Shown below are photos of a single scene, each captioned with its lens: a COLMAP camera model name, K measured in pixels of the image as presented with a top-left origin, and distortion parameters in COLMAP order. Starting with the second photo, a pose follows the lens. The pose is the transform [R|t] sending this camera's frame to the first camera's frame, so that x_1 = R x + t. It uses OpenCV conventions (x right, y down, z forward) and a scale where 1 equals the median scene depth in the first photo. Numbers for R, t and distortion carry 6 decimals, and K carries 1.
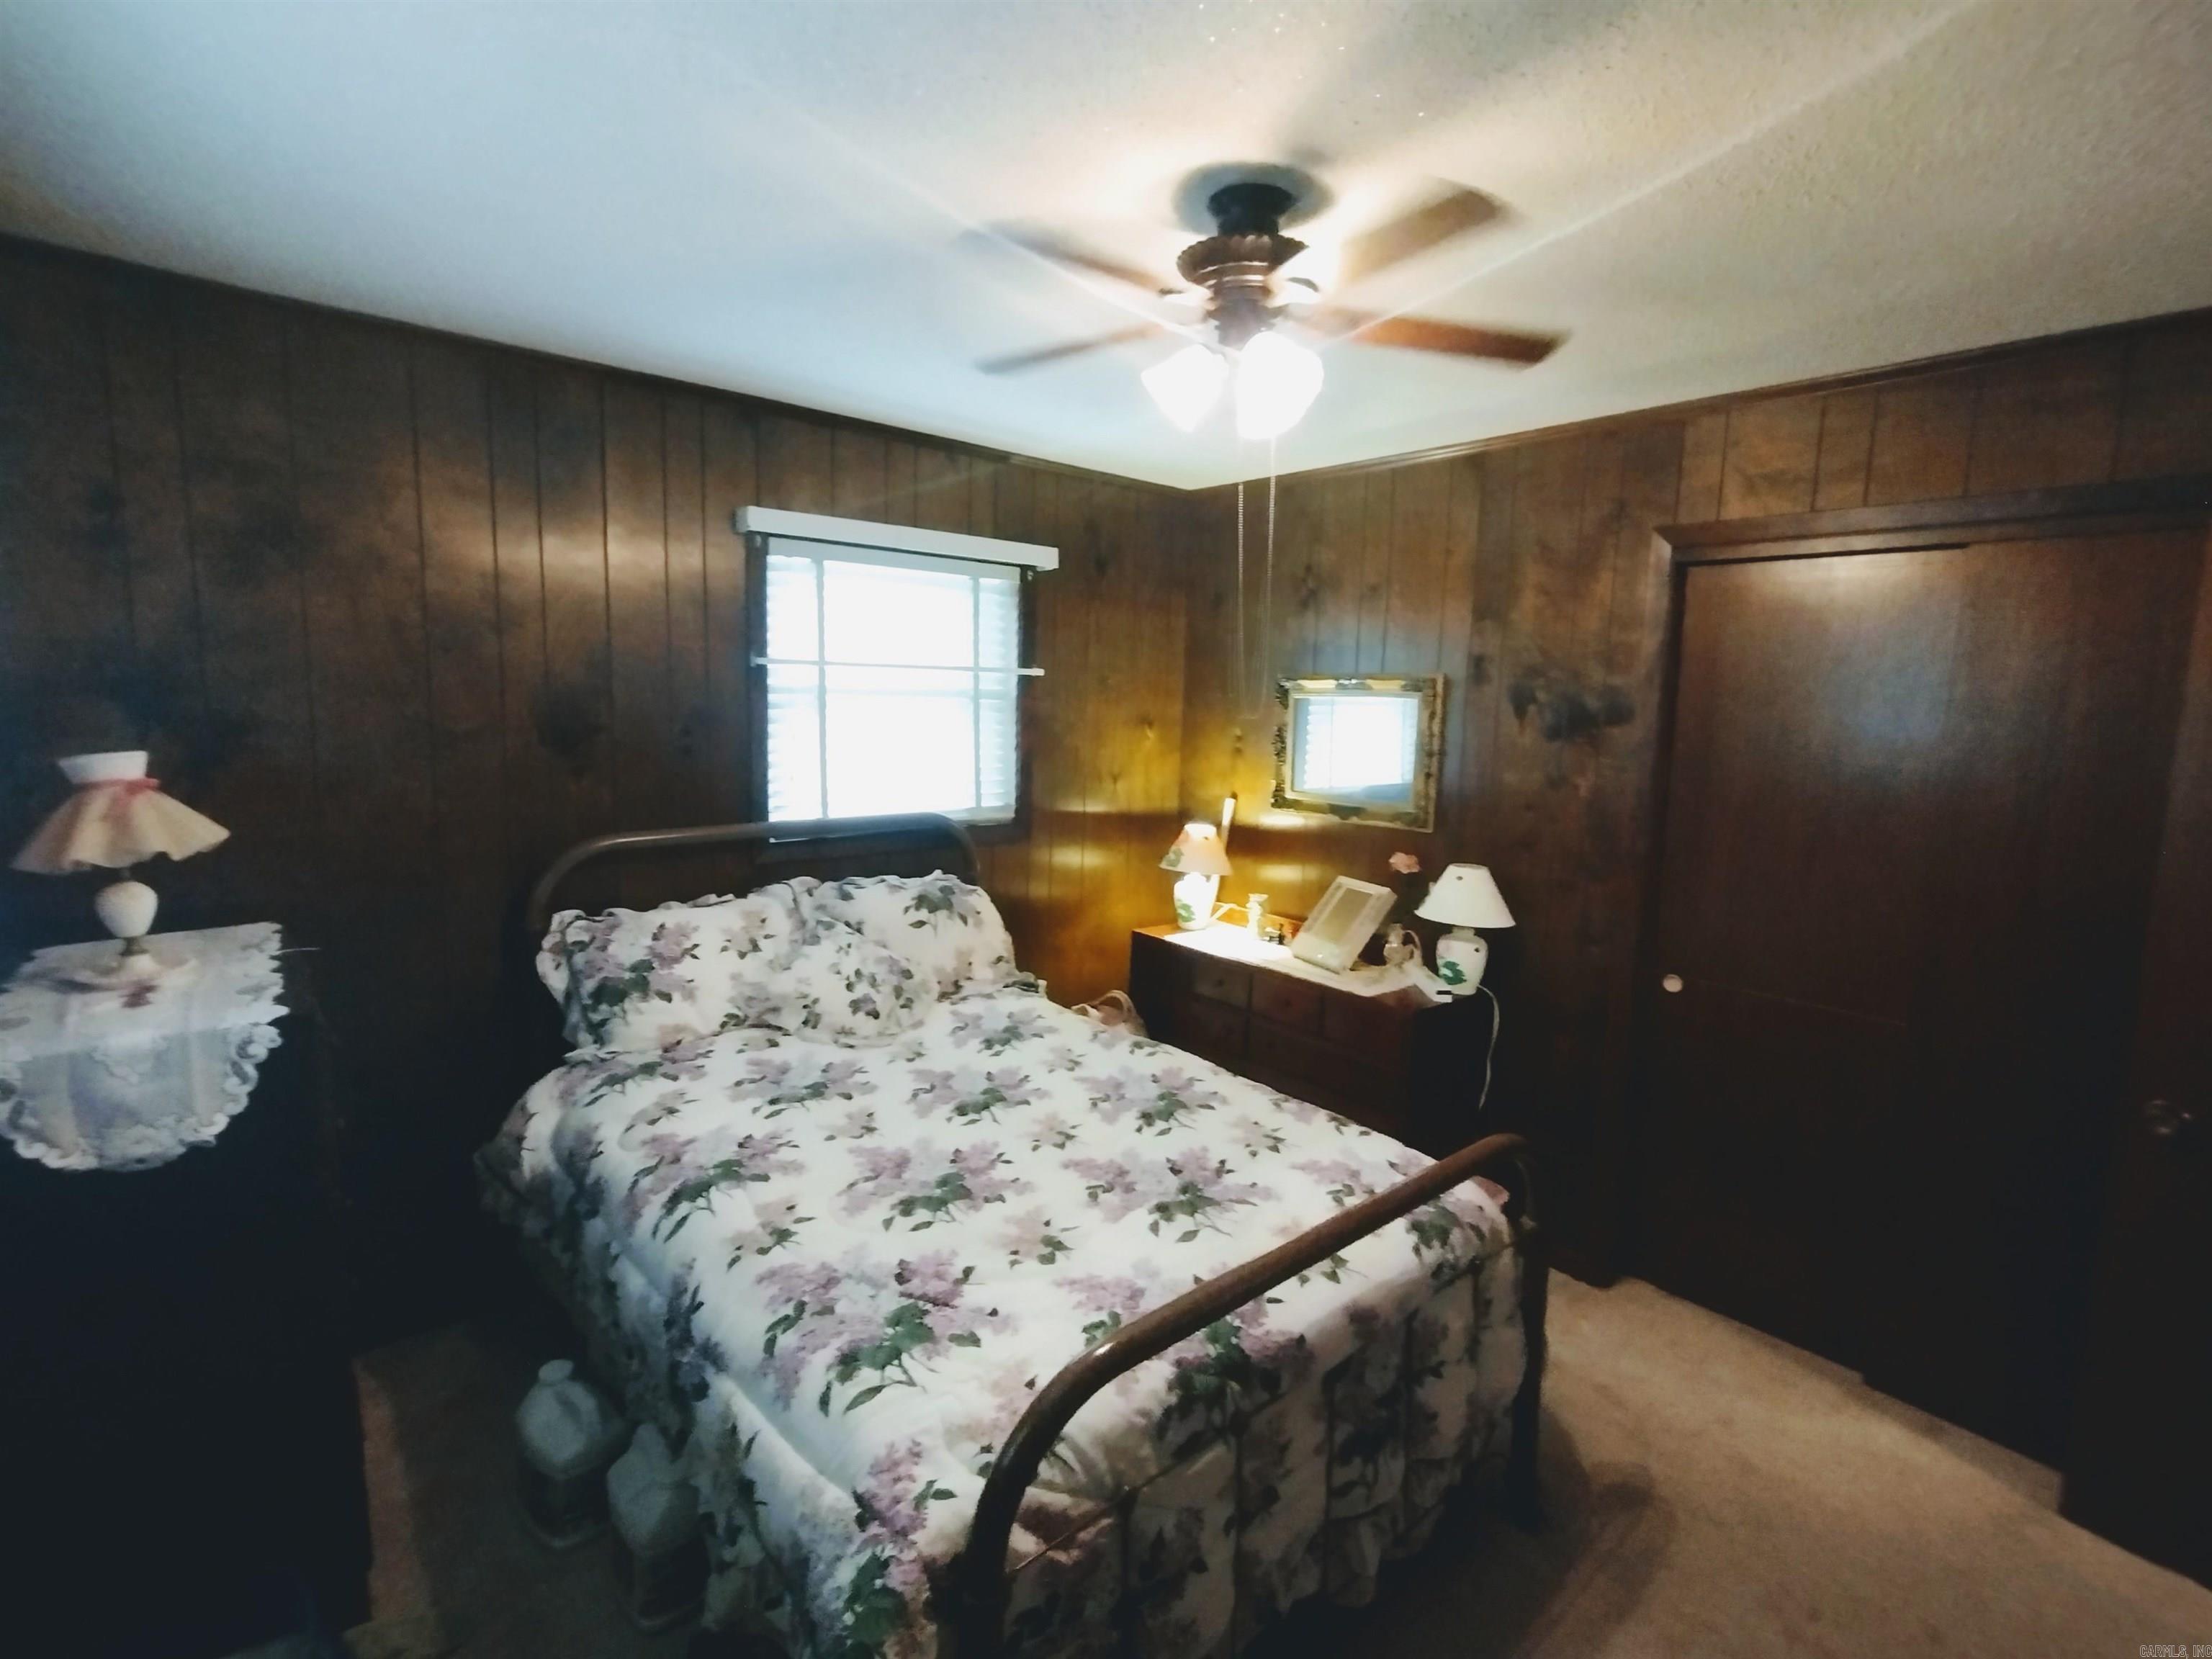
lens RADIAL K [[982.3, 0, 1103.4], [0, 982.3, 825.4], [0, 0, 1]] dist [-0.001272, 0.000449]
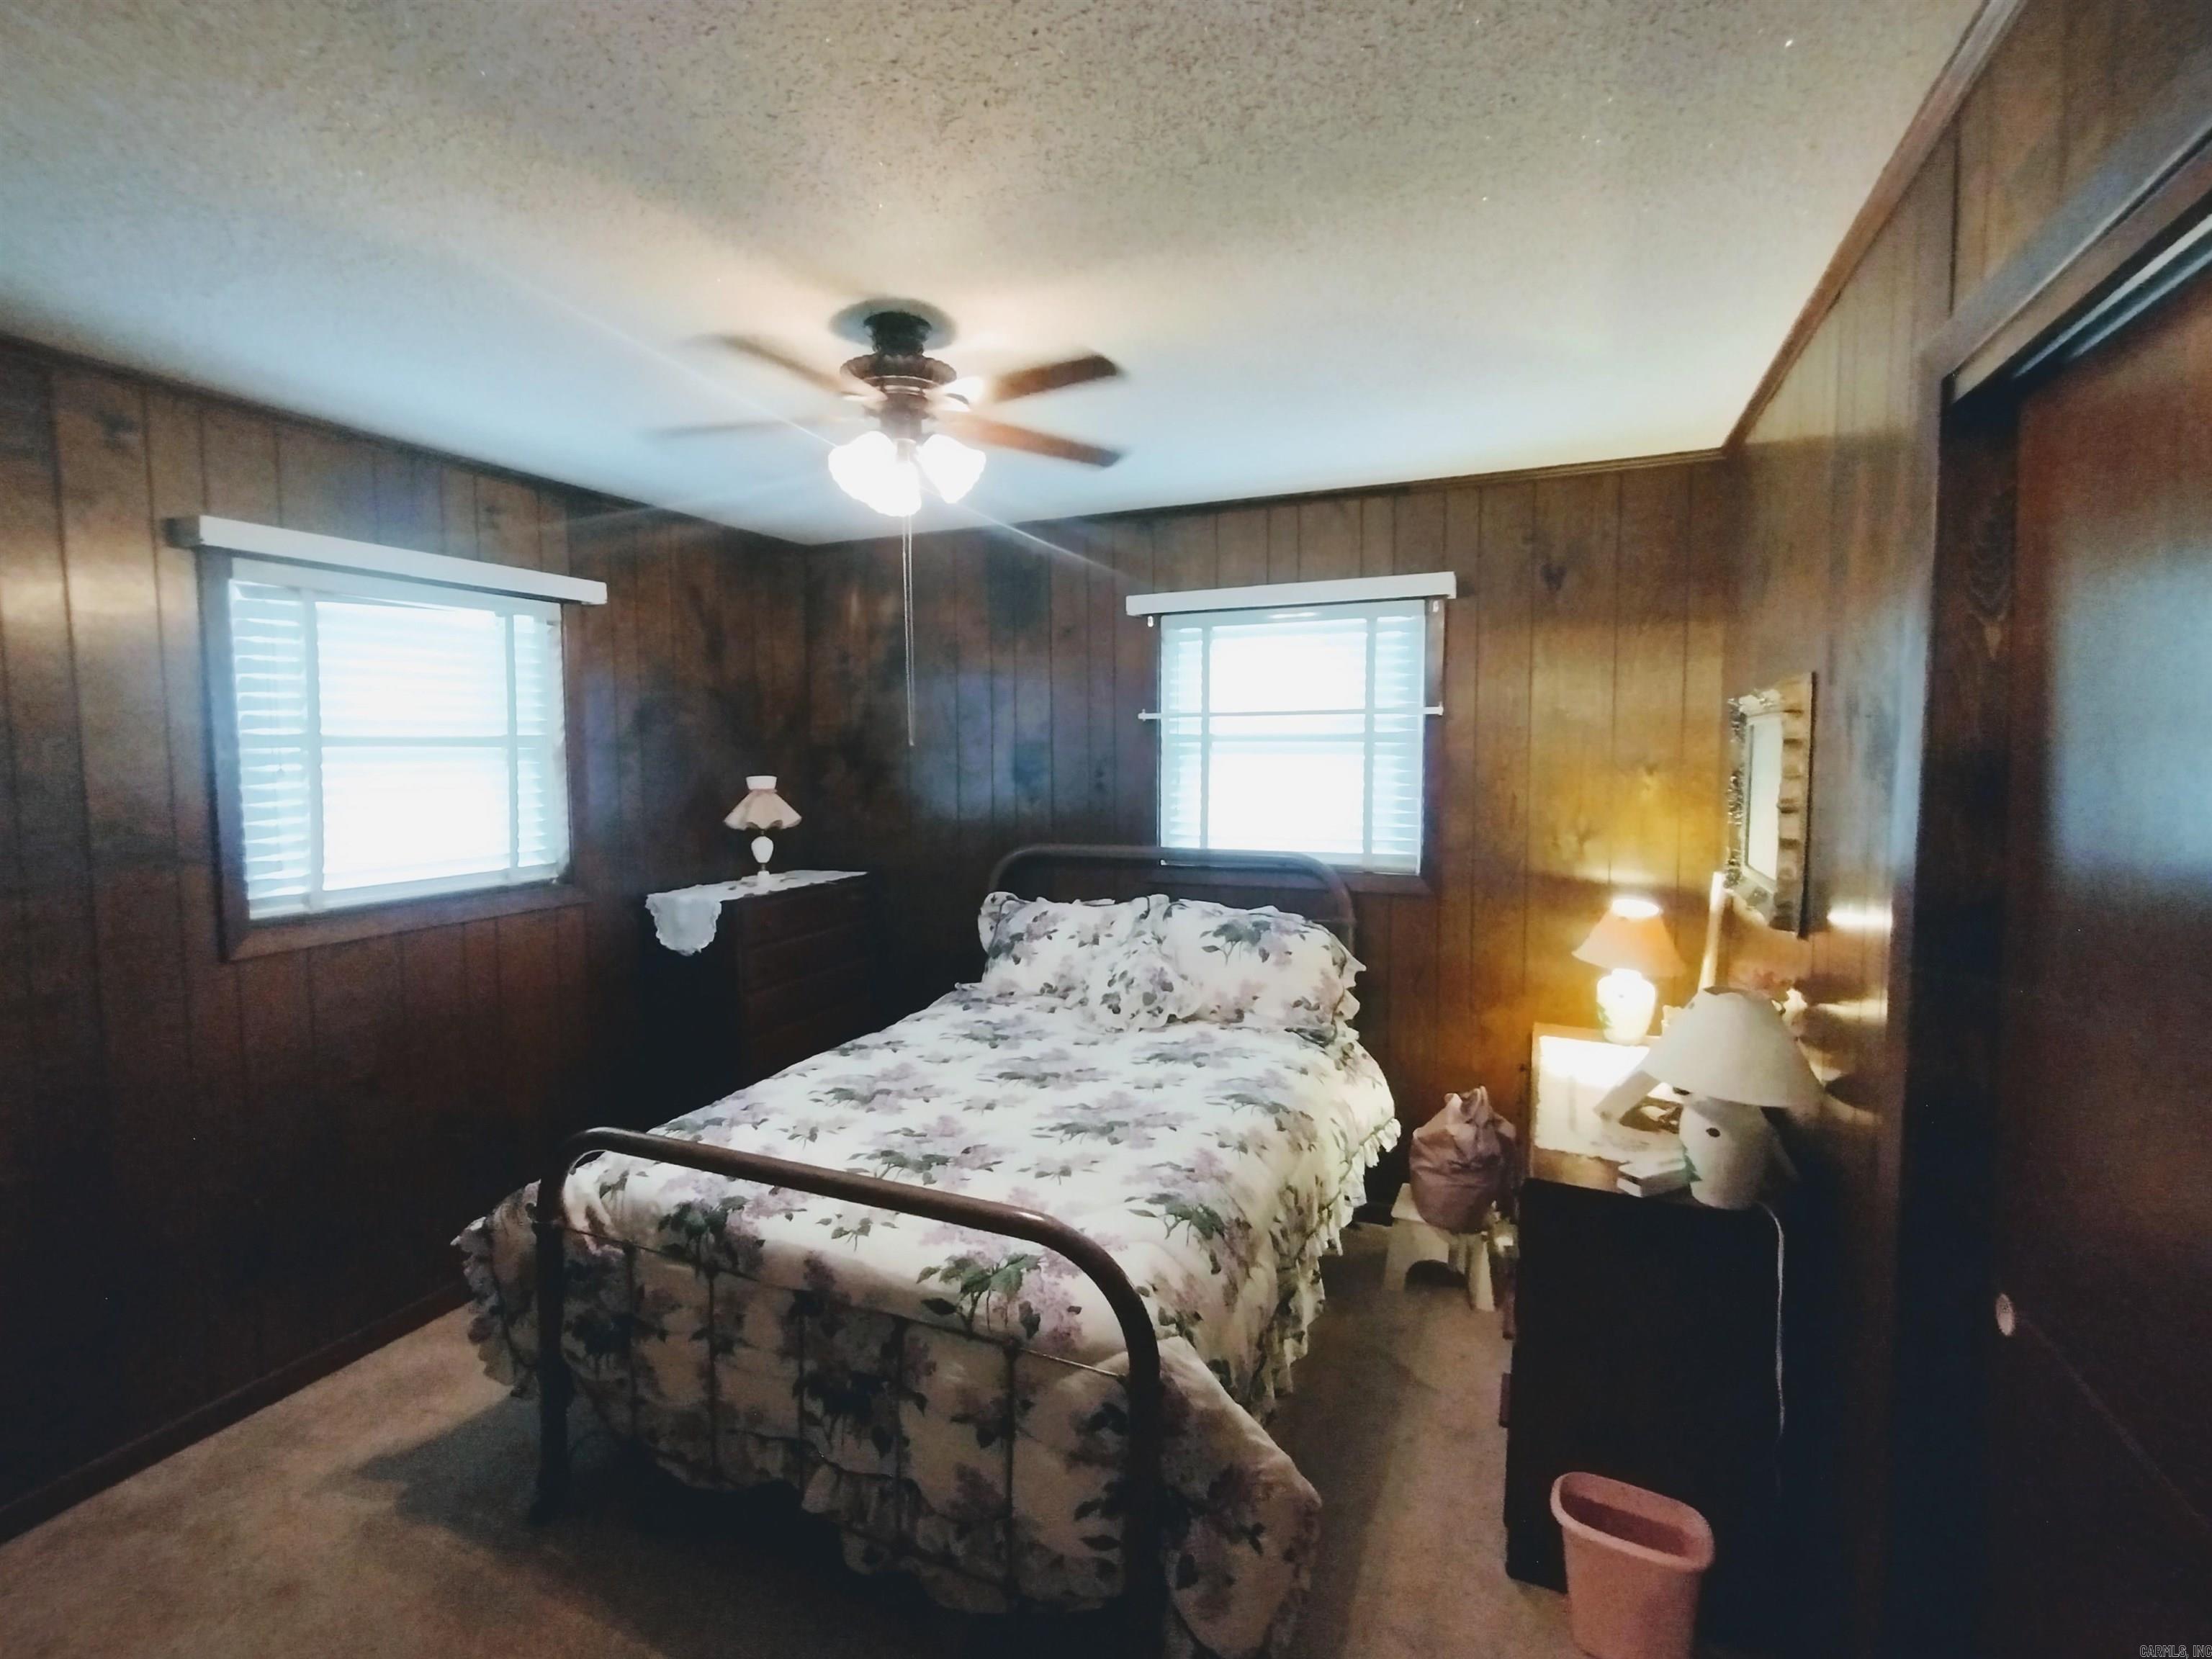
lens RADIAL K [[1008.6, 0, 1106.0], [0, 1008.6, 829.5], [0, 0, 1]] dist [-0.002504, 0.002743]
pose [[0.449680, 0.044469, -0.892082, 0.875451], [-0.101499, 0.994834, -0.001573, -0.020252], [0.887404, 0.091252, 0.451870, 0.445666]]
